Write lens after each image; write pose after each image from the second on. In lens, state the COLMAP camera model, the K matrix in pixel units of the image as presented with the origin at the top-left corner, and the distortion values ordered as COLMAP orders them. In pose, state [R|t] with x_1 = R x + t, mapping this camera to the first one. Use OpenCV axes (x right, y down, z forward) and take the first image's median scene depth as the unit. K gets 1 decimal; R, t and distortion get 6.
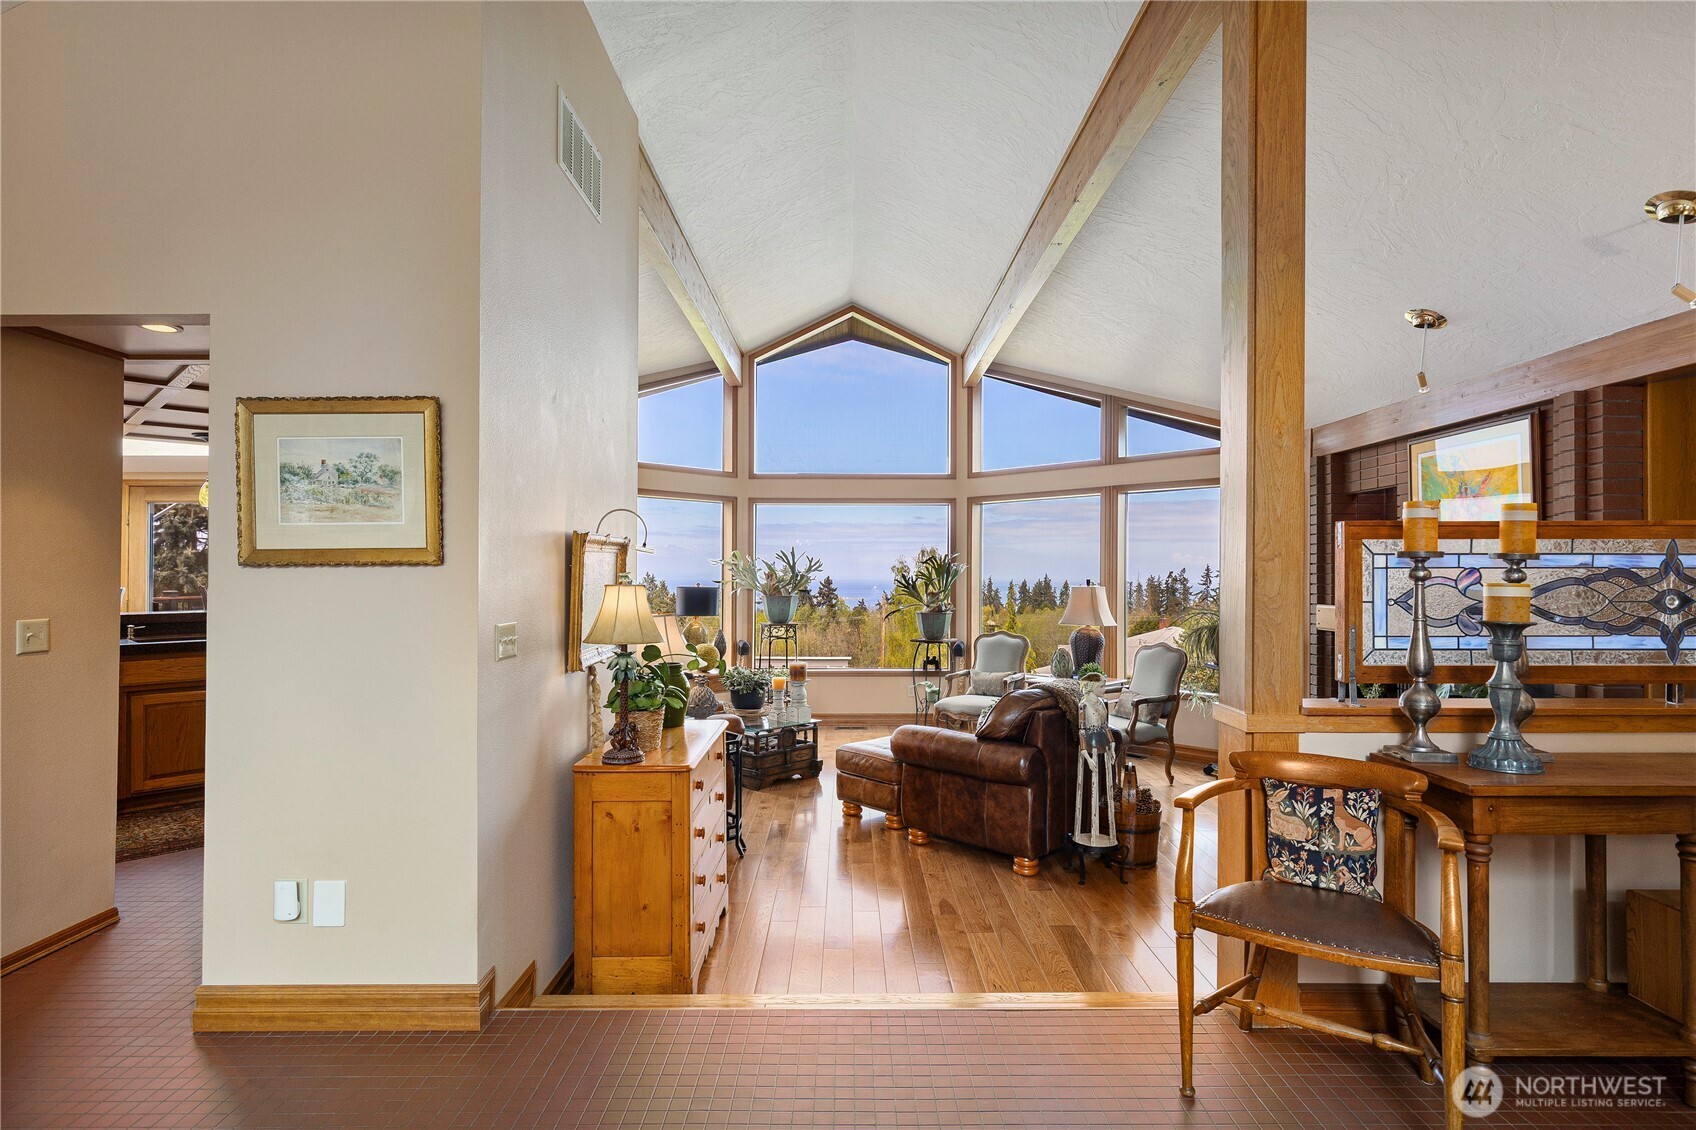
lens RADIAL K [[869.4, 0, 847.0], [0, 869.4, 557.6], [0, 0, 1]] dist [-0.005265, -0.001376]
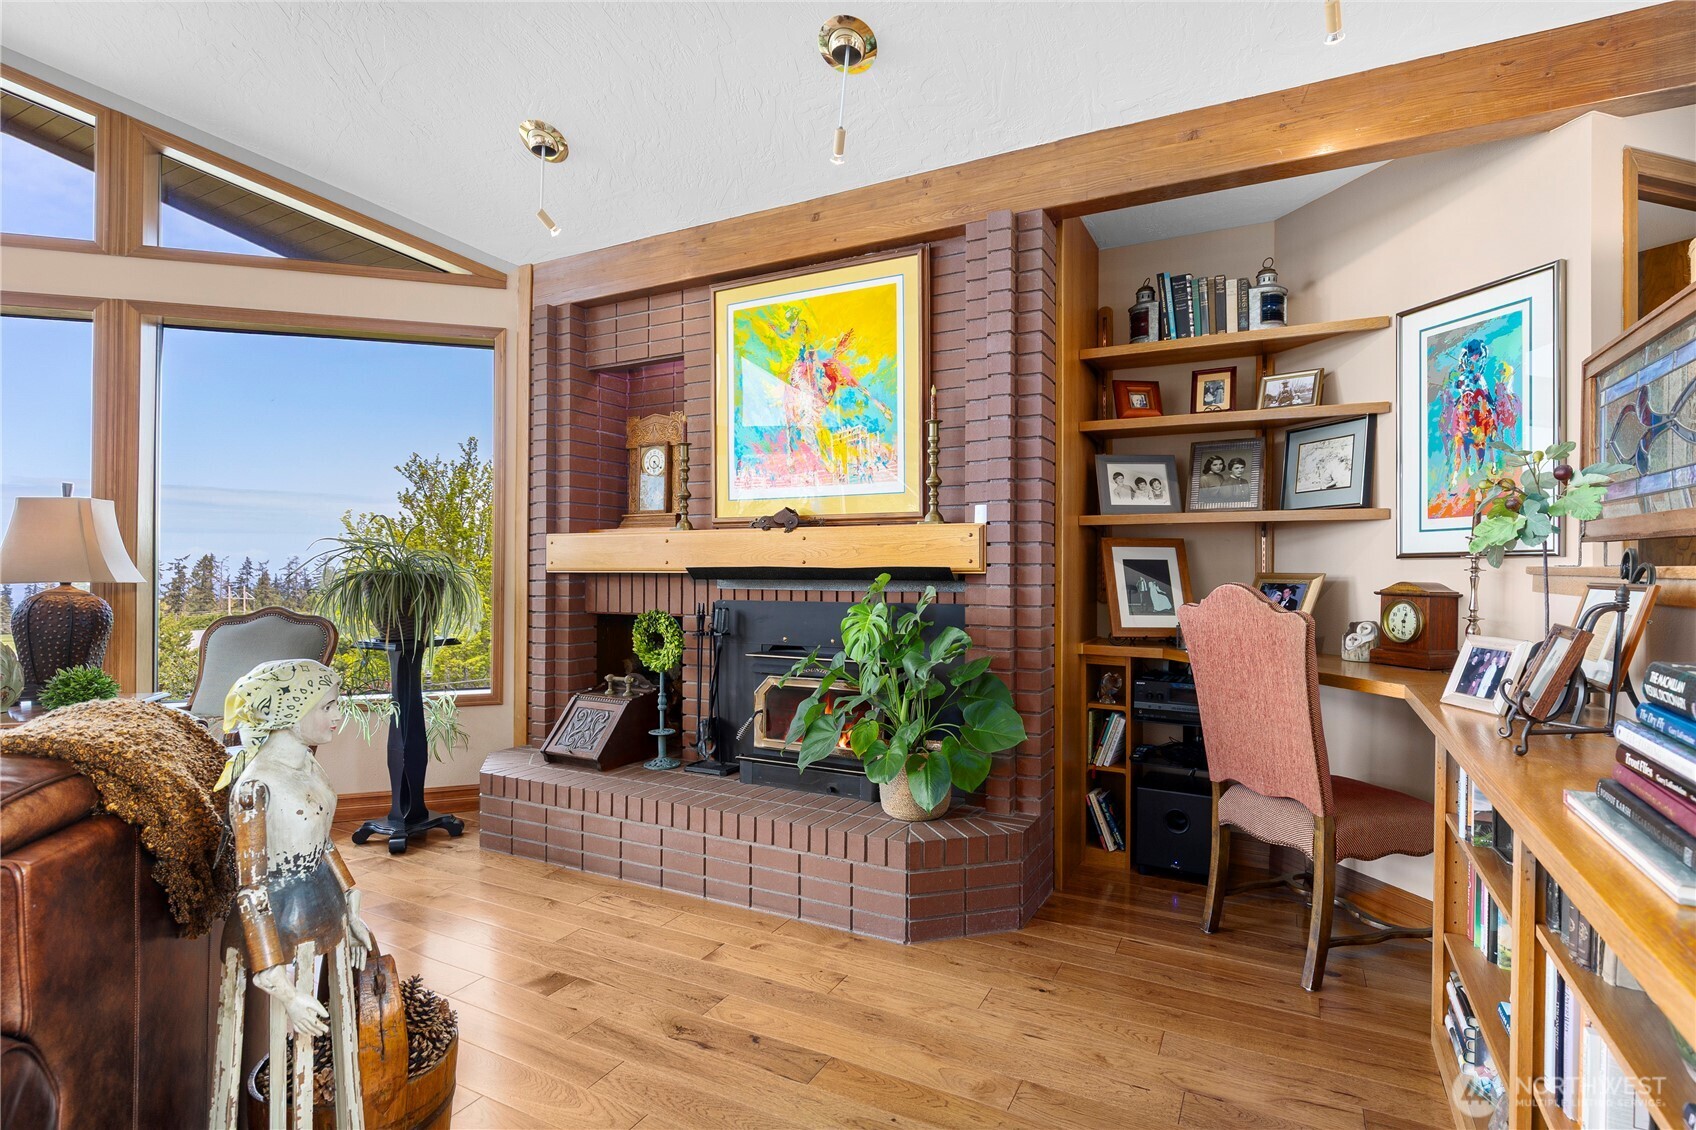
lens RADIAL K [[837.9, 0, 849.0], [0, 837.9, 566.6], [0, 0, 1]] dist [-0.007153, 0.000737]
pose [[0.461966, -0.000574, 0.886897, 0.077754], [-0.014044, 0.999870, 0.007963, 0.057414], [-0.886786, -0.016134, 0.461898, 0.420960]]
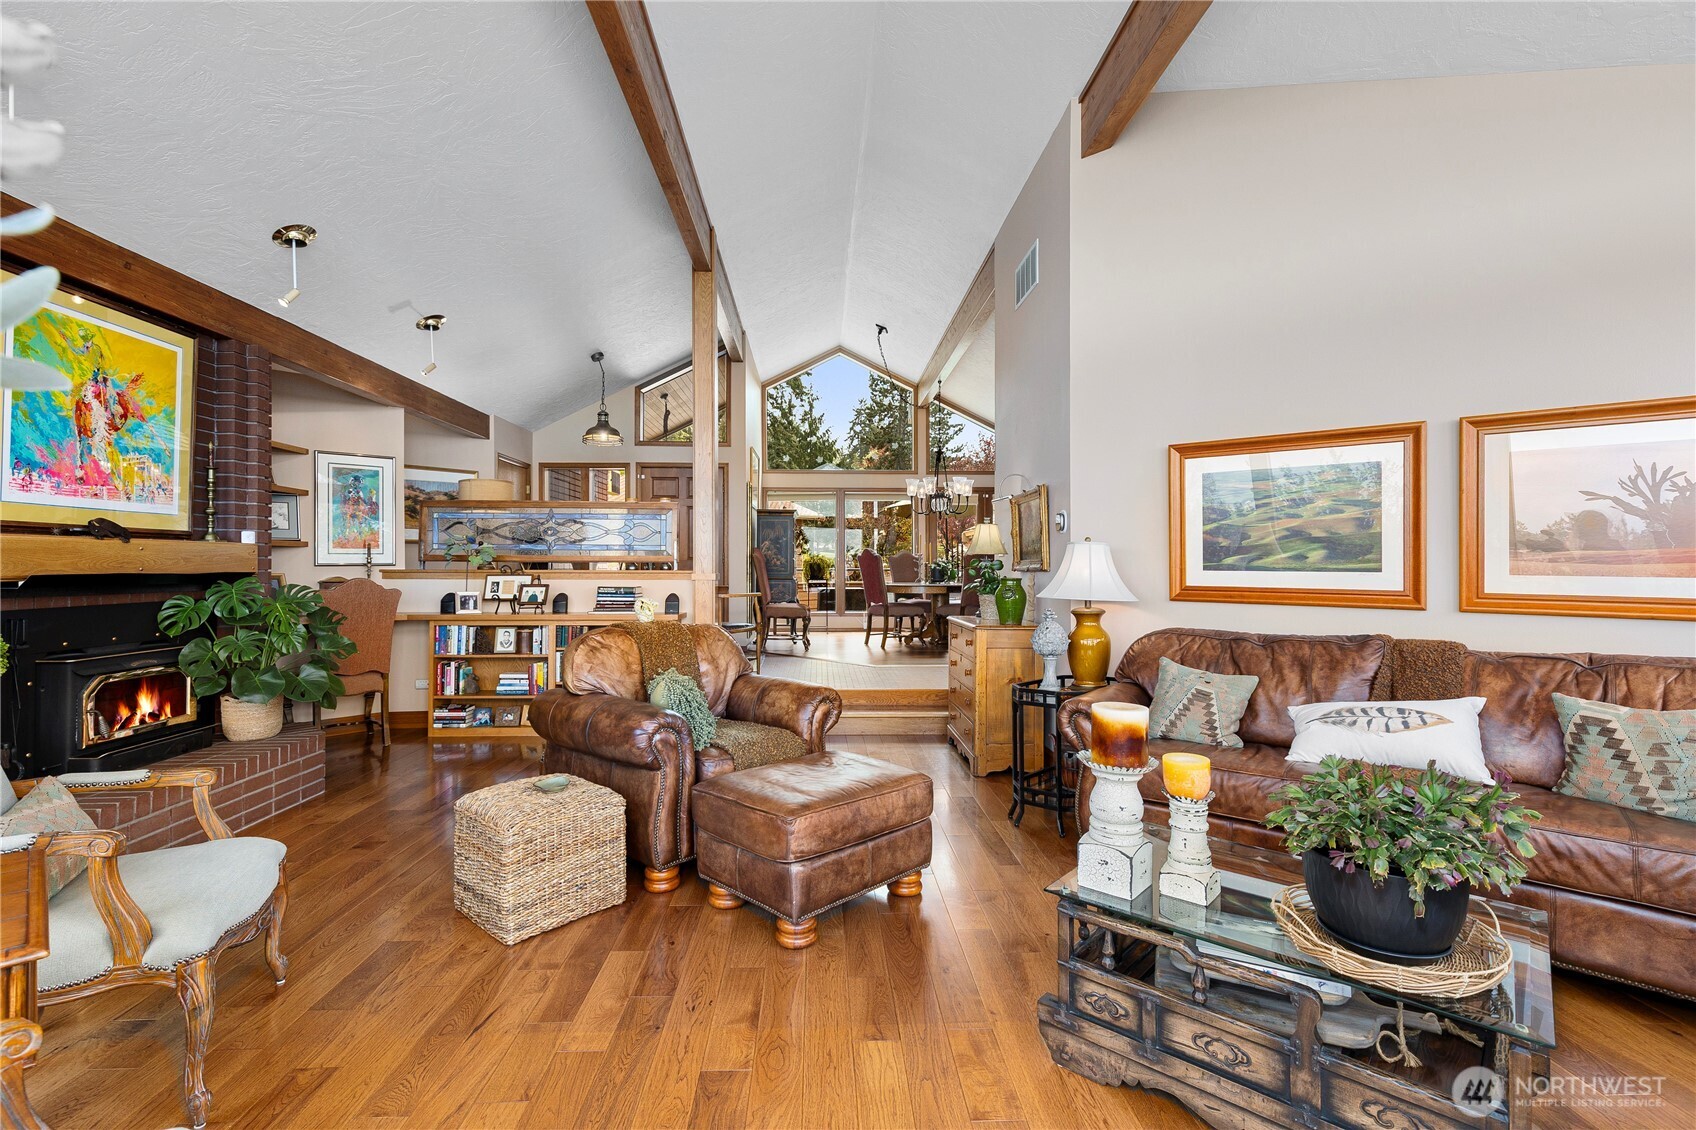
lens RADIAL K [[771.4, 0, 845.9], [0, 771.4, 560.8], [0, 0, 1]] dist [0.005525, -0.000474]
pose [[-0.998956, -0.005152, -0.045399, 0.050253], [-0.004220, 0.999779, -0.020604, 0.061908], [0.045496, -0.020391, -0.998756, 1.108282]]
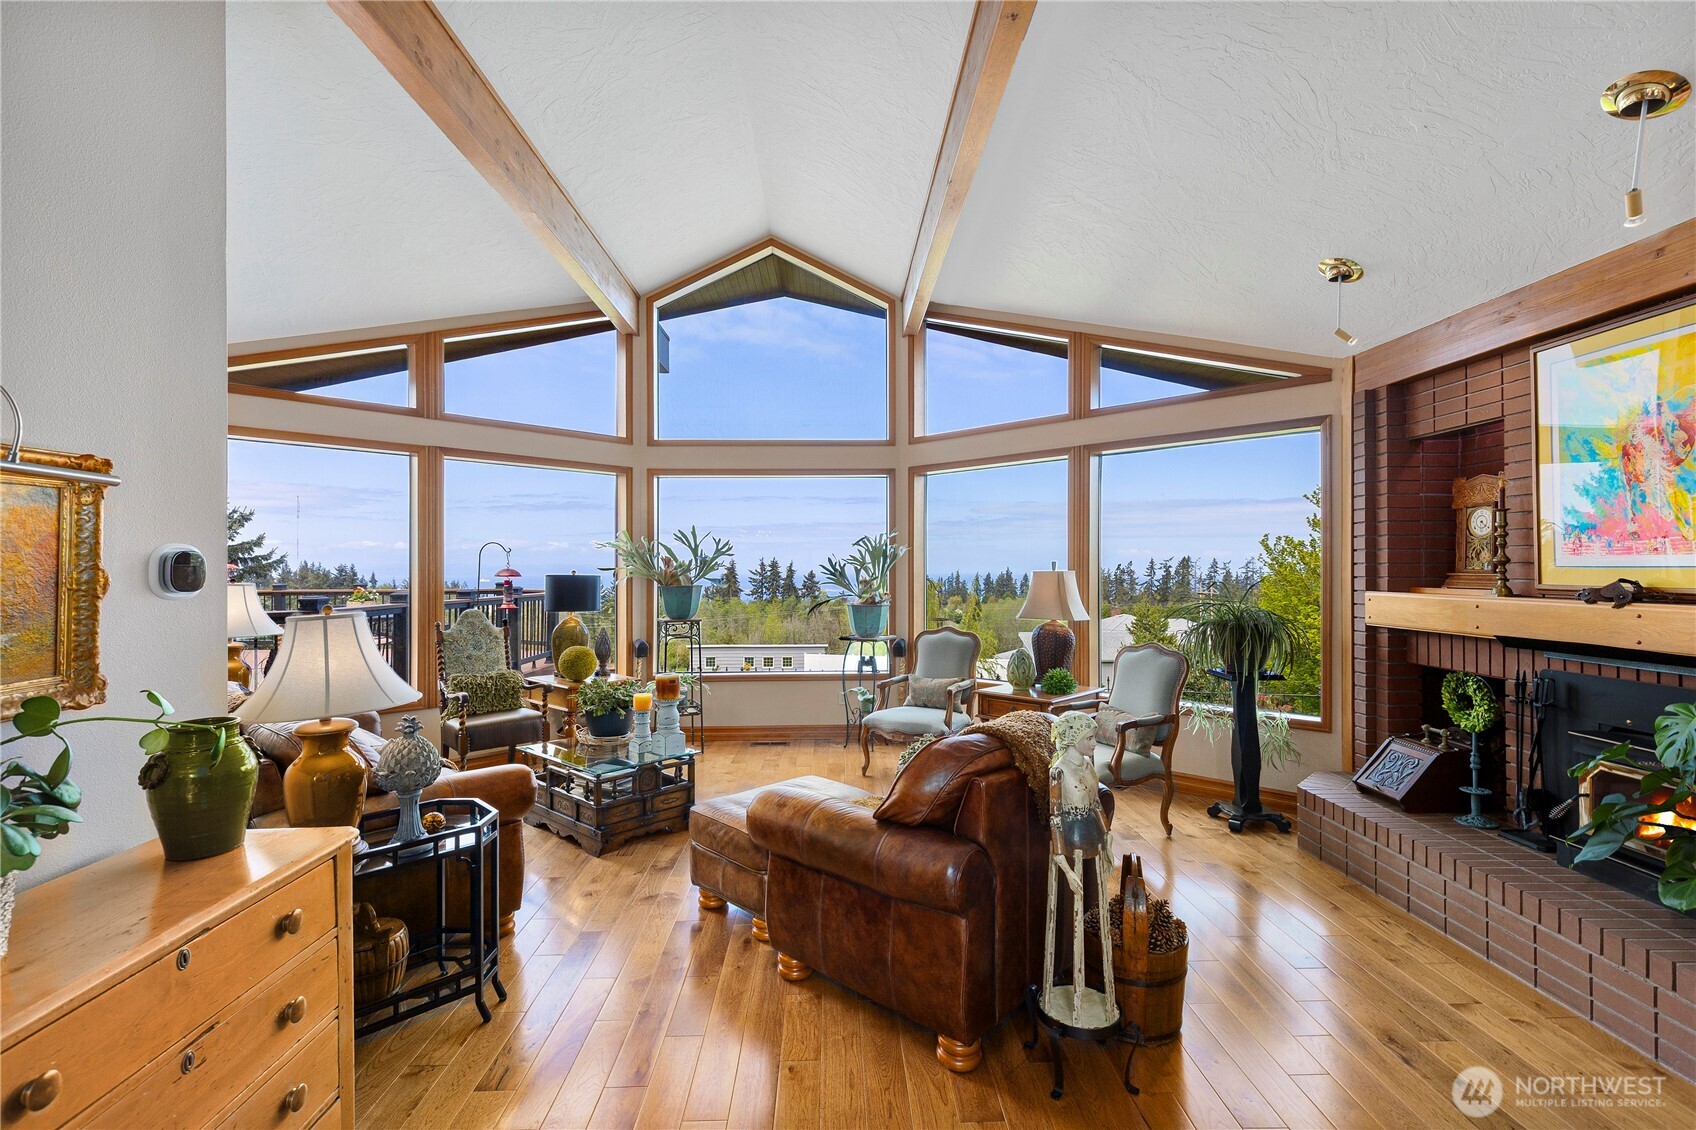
lens RADIAL K [[771.4, 0, 849.1], [0, 771.4, 557.7], [0, 0, 1]] dist [0.005525, -0.000474]
pose [[0.999747, -0.006015, 0.021655, 0.073077], [0.005912, 0.999971, 0.004826, 0.016309], [-0.021684, -0.004696, 0.999754, 0.289874]]
